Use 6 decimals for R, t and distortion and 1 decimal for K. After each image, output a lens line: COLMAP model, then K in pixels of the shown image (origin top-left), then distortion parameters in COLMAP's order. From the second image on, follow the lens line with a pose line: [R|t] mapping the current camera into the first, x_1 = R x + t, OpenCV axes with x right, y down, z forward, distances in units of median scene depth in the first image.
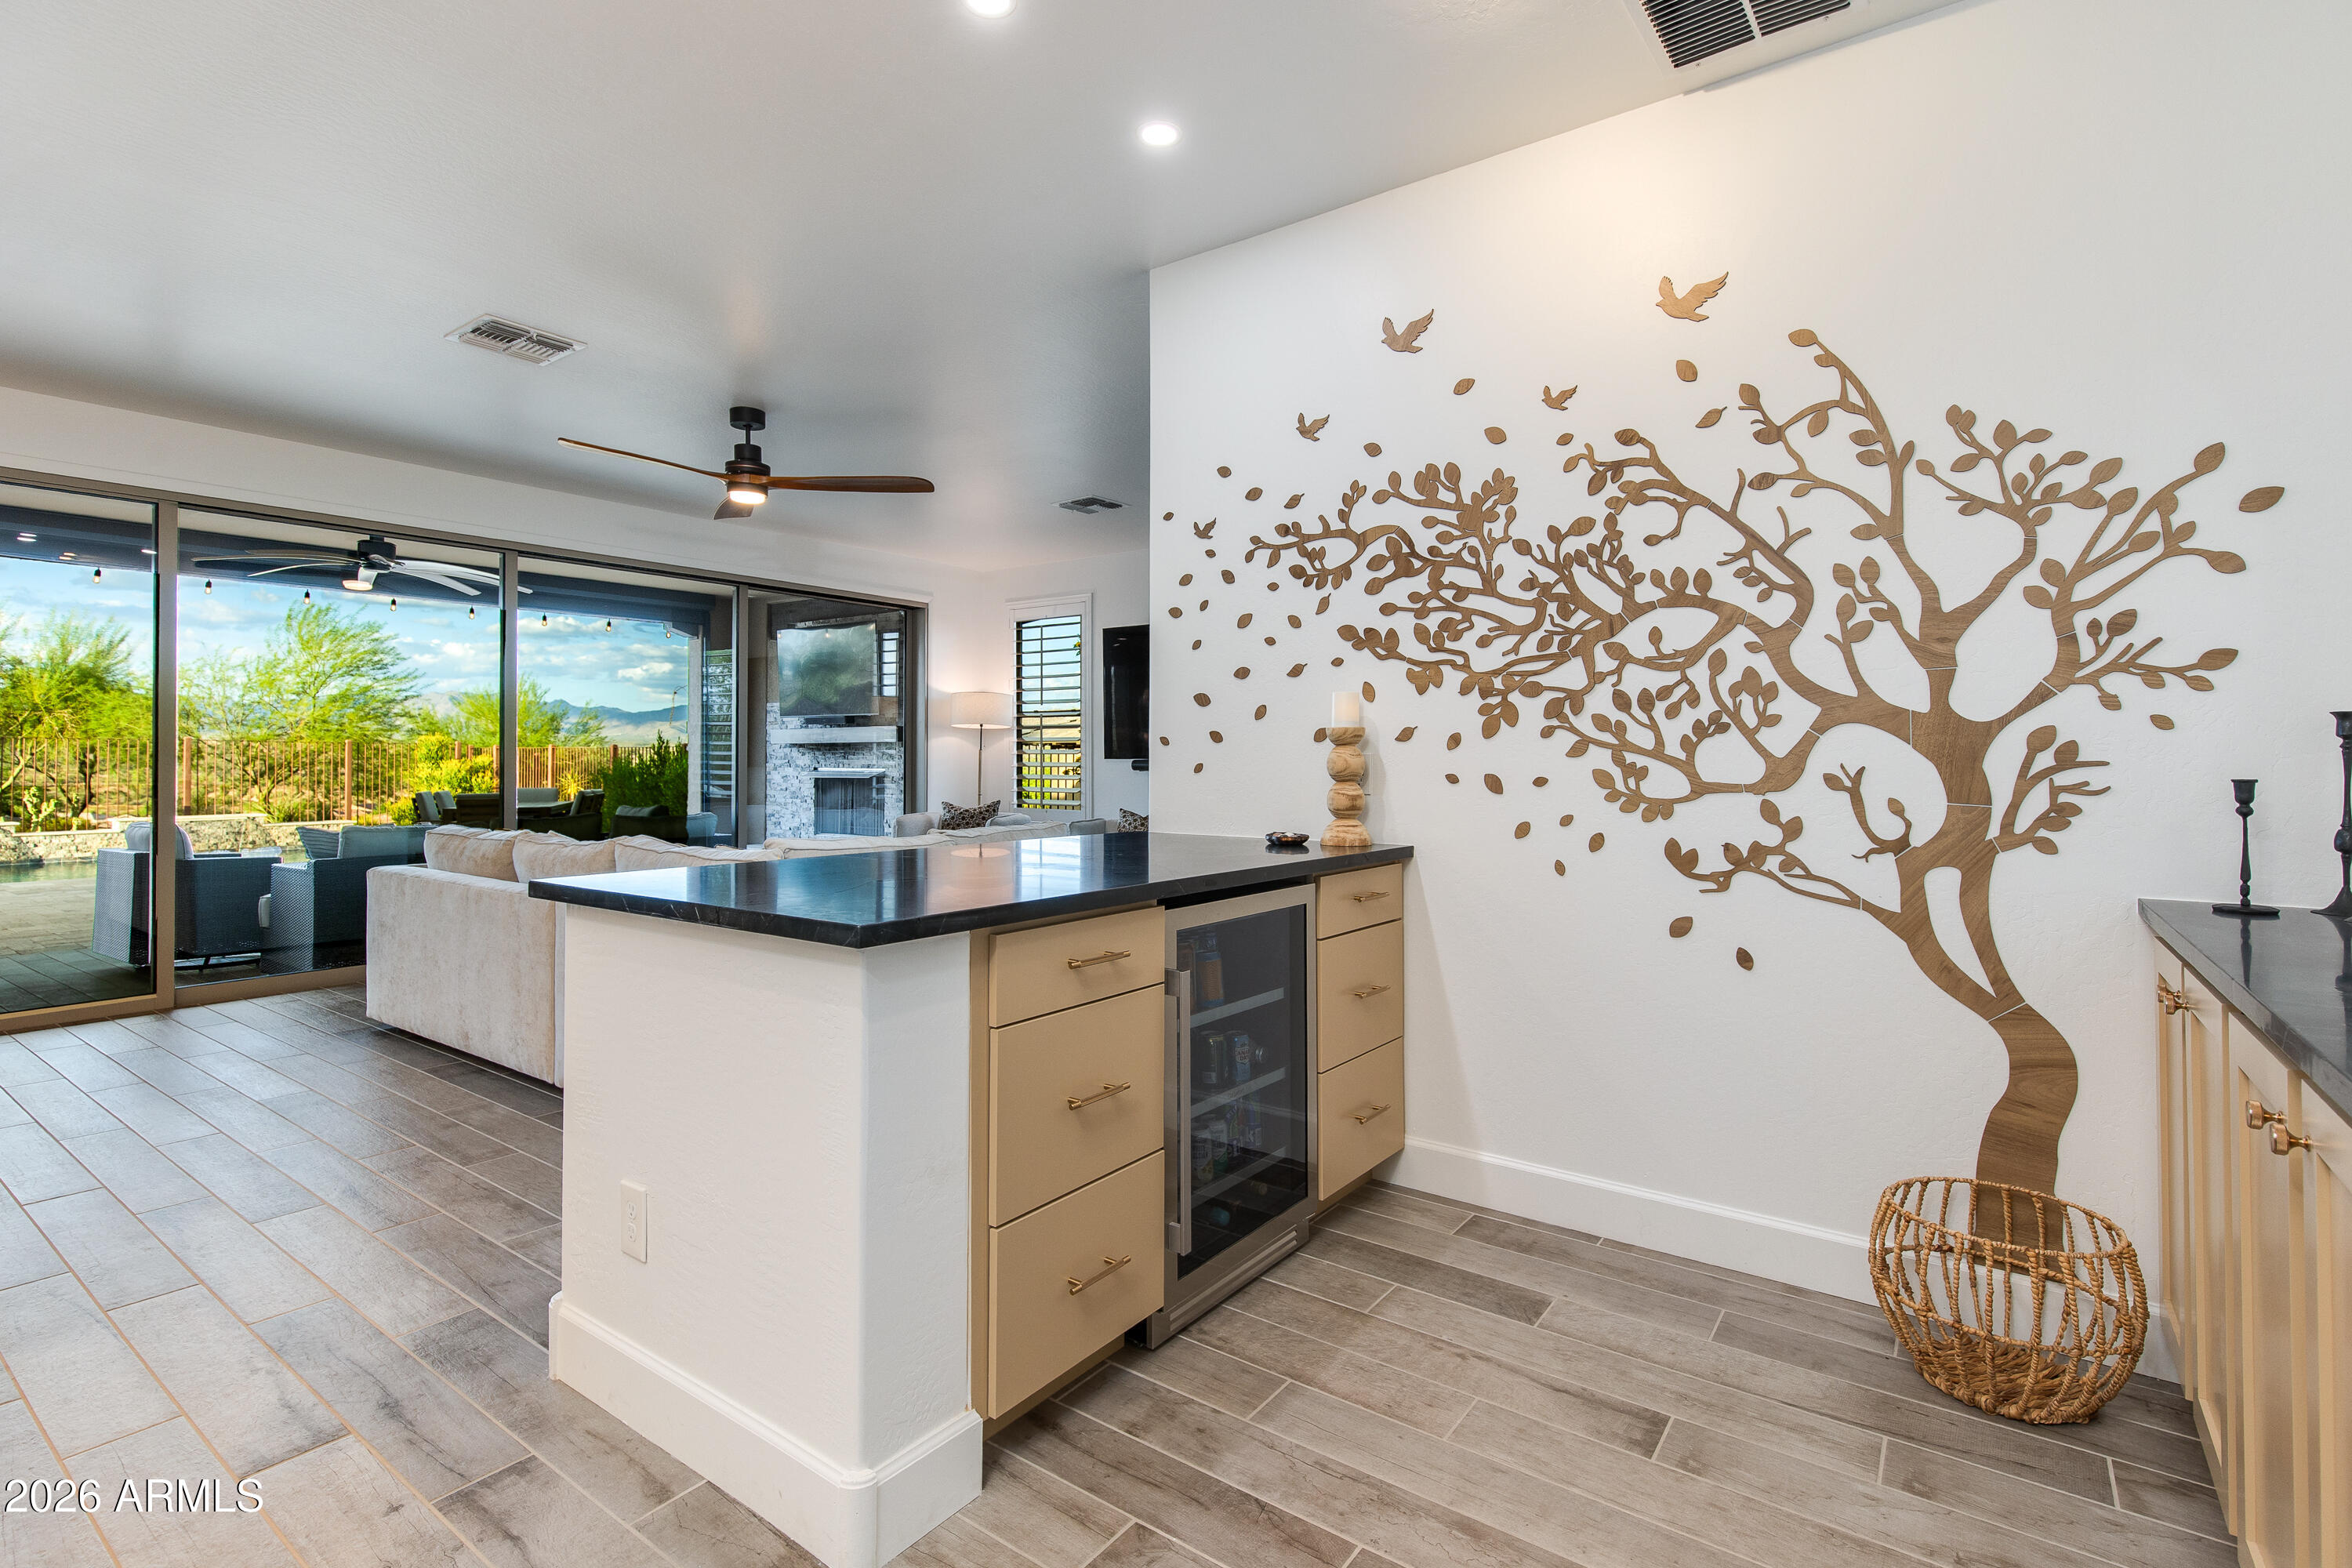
lens RADIAL K [[1090.7, 0, 1156.4], [0, 1090.7, 747.1], [0, 0, 1]] dist [0.015524, -0.000479]
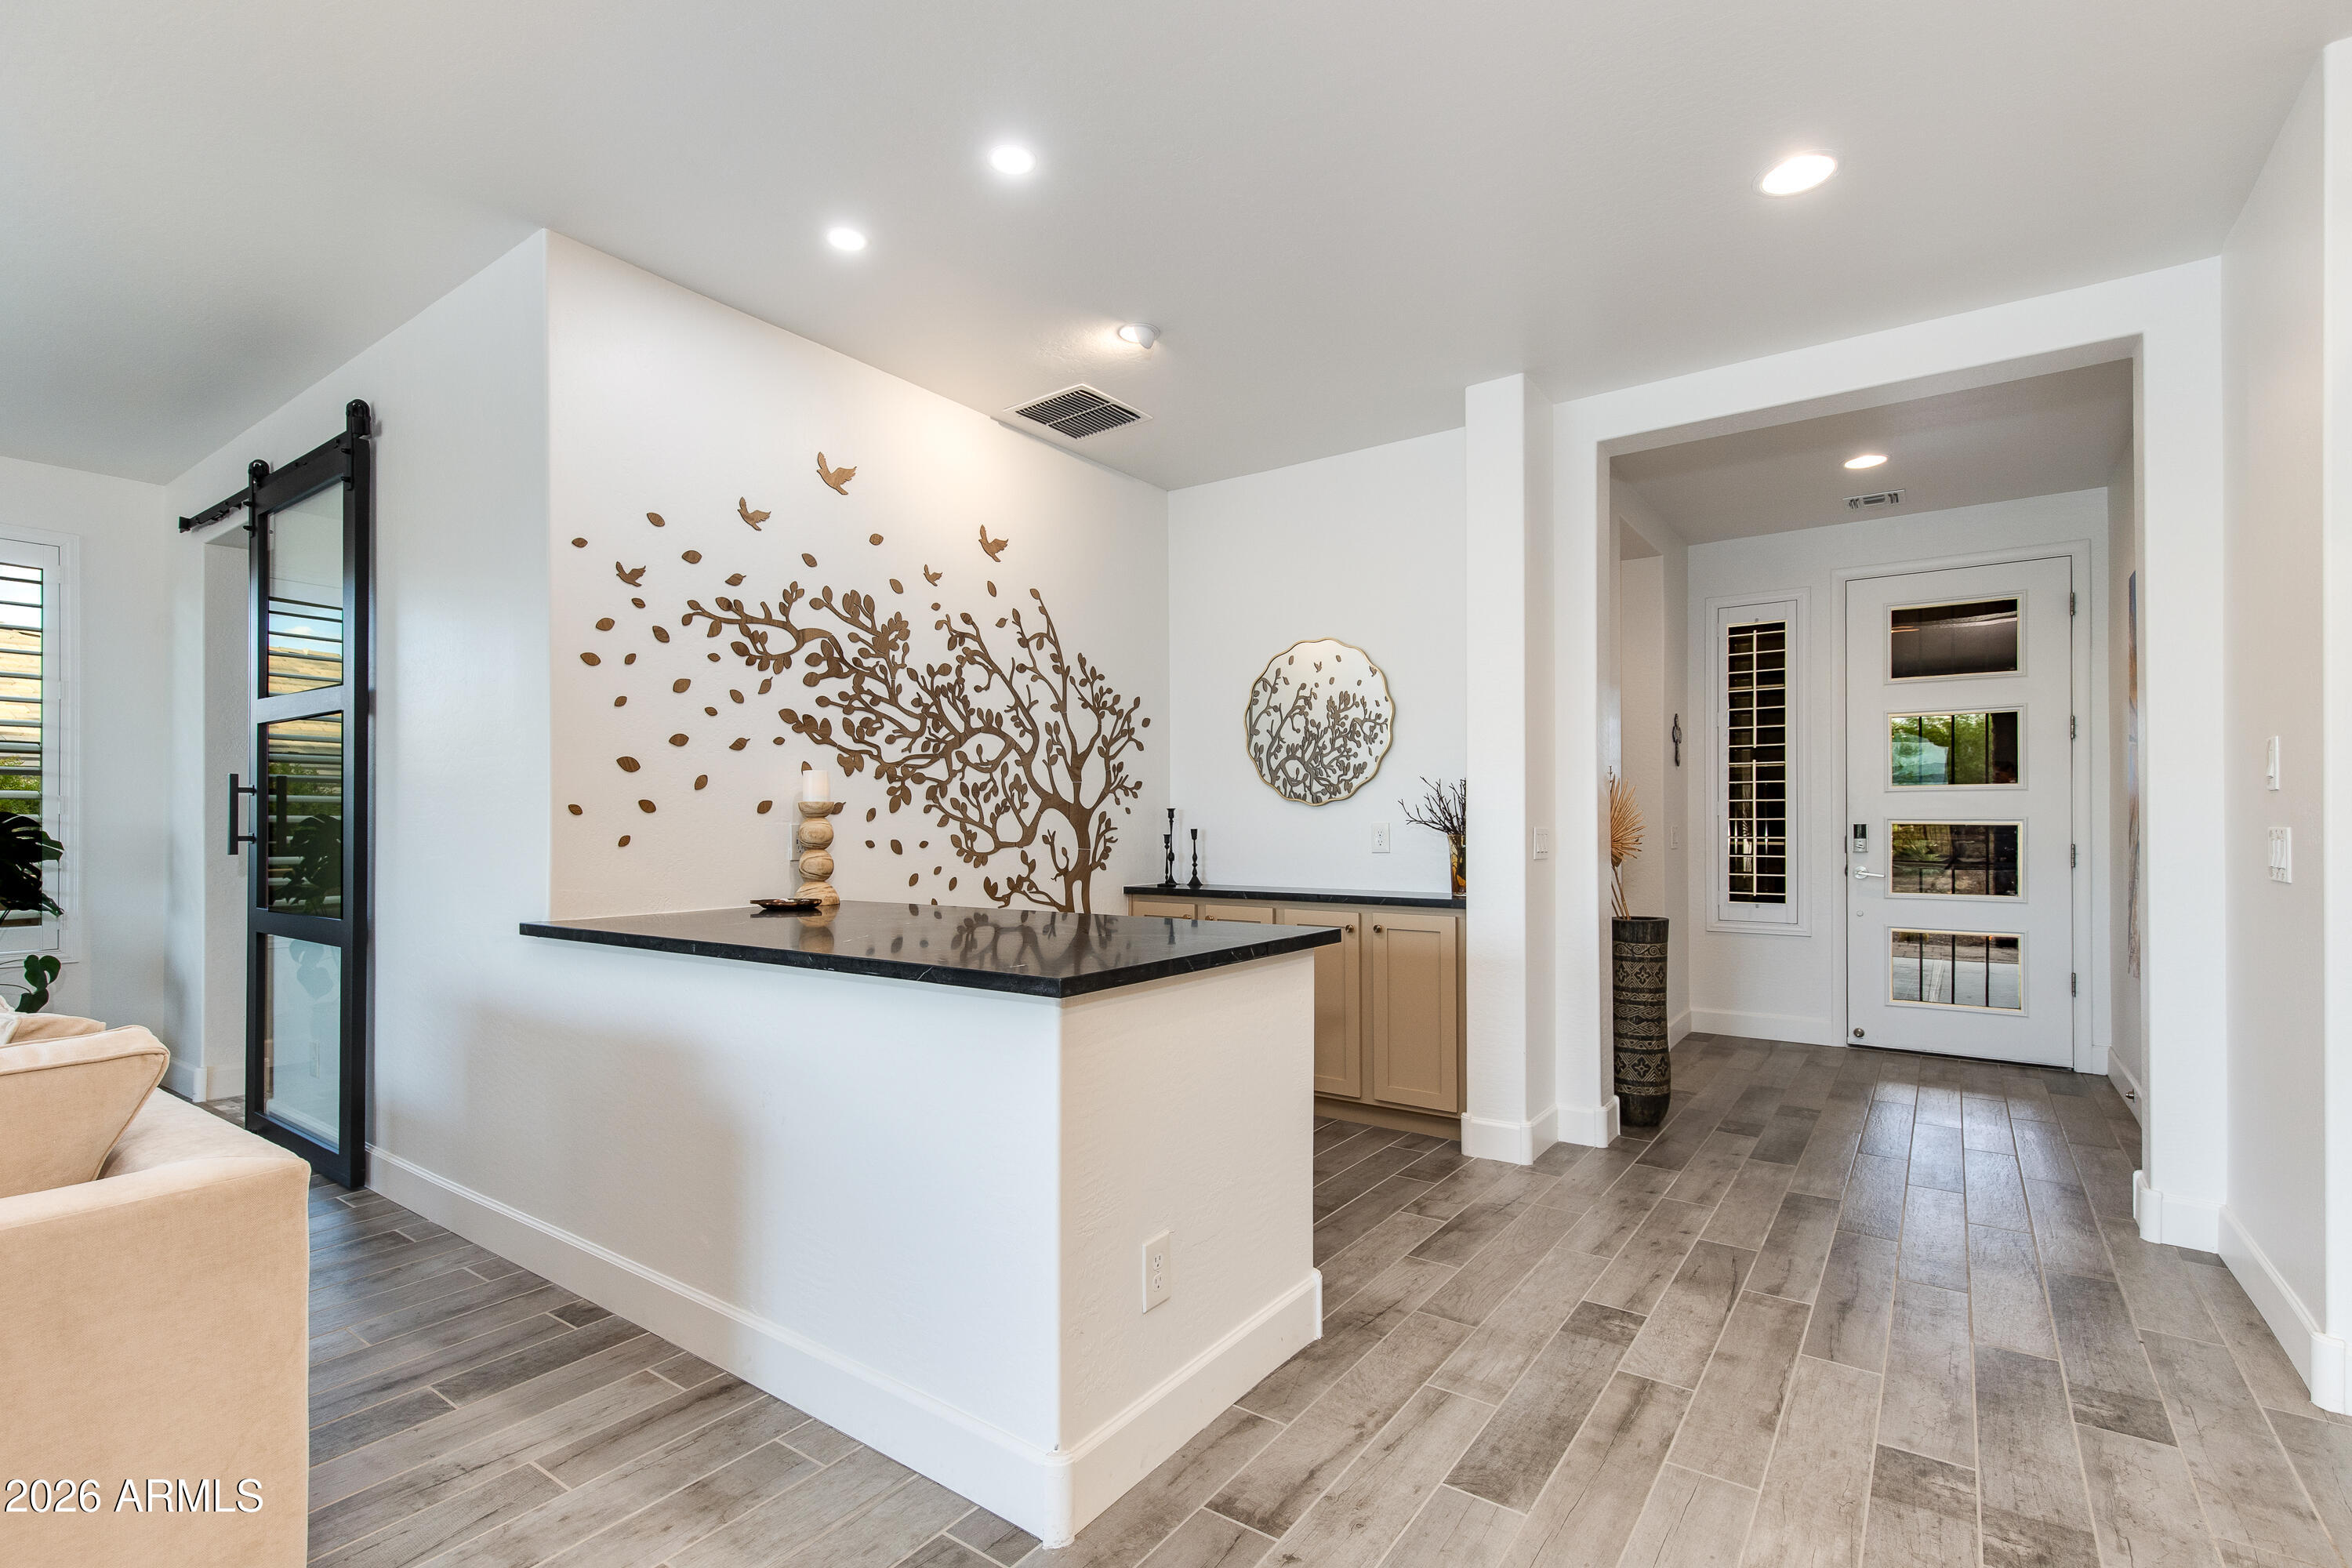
lens RADIAL K [[1090.7, 0, 1185.8], [0, 1090.7, 813.5], [0, 0, 1]] dist [0.015524, -0.000479]
pose [[-0.021228, 0.007798, 0.999744, -1.130293], [-0.006821, 0.999945, -0.007945, 0.000956], [-0.999751, -0.006988, -0.021174, 0.737981]]
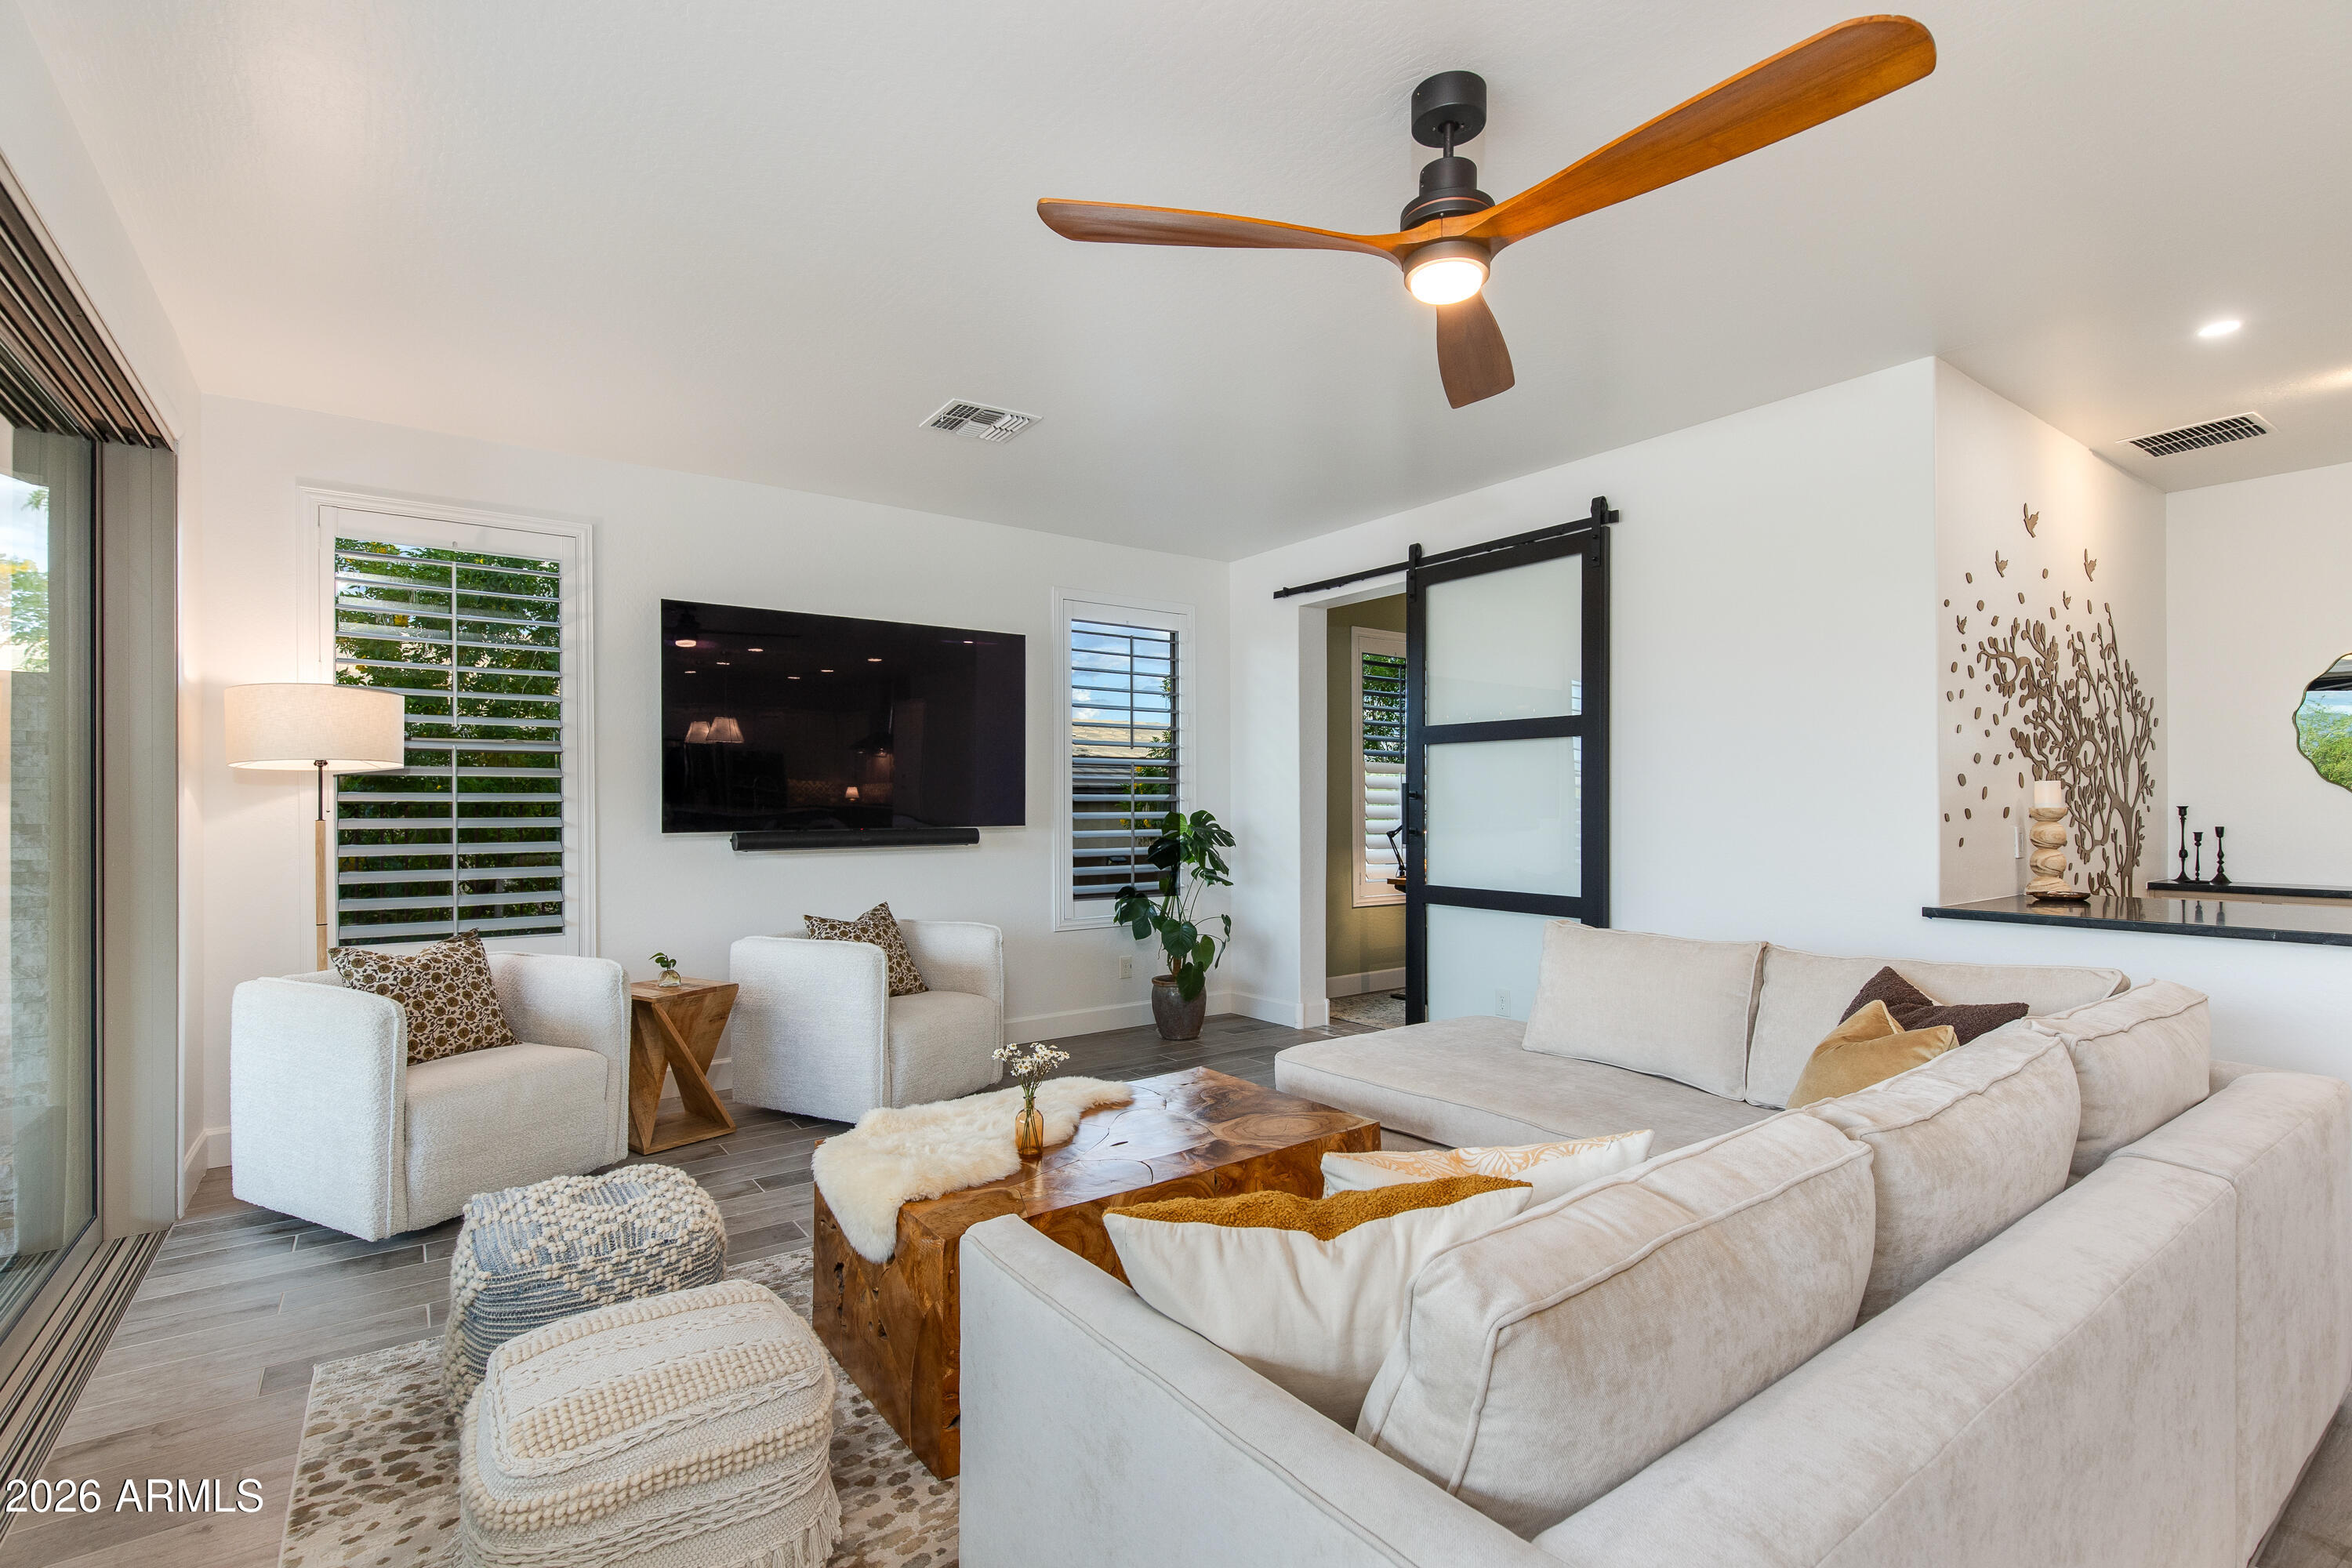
lens RADIAL K [[1090.7, 0, 1164.0], [0, 1090.7, 798.7], [0, 0, 1]] dist [0.015524, -0.000479]
pose [[0.286169, 0.000767, 0.958179, -1.631648], [-0.005181, 0.999986, 0.000747, -0.027926], [-0.958165, -0.005178, 0.286169, 1.902482]]
